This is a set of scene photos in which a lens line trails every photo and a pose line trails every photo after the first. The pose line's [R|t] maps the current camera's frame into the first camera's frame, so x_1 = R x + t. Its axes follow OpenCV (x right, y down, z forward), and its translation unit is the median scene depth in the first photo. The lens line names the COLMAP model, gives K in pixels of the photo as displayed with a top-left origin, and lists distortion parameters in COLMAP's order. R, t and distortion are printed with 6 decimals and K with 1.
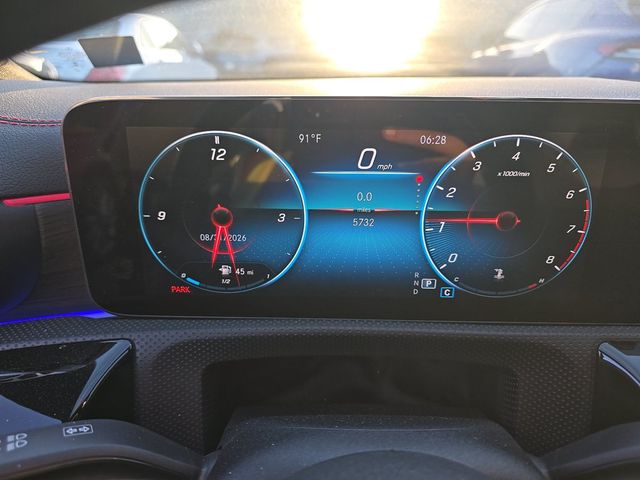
lens RADIAL K [[436.4, 0, 319.1], [0, 436.4, 236.1], [0, 0, 1]] dist [0.013548, -0.014567]
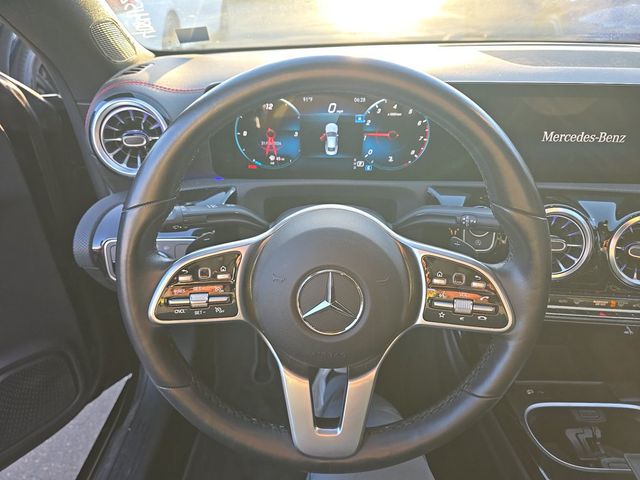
lens RADIAL K [[436.4, 0, 319.8], [0, 436.4, 243.6], [0, 0, 1]] dist [0.013548, -0.014567]
pose [[0.999574, 0.002197, -0.029096, 0.106671], [0.002905, 0.984716, 0.174142, 0.124765], [0.029034, -0.174152, 0.984291, -1.364318]]
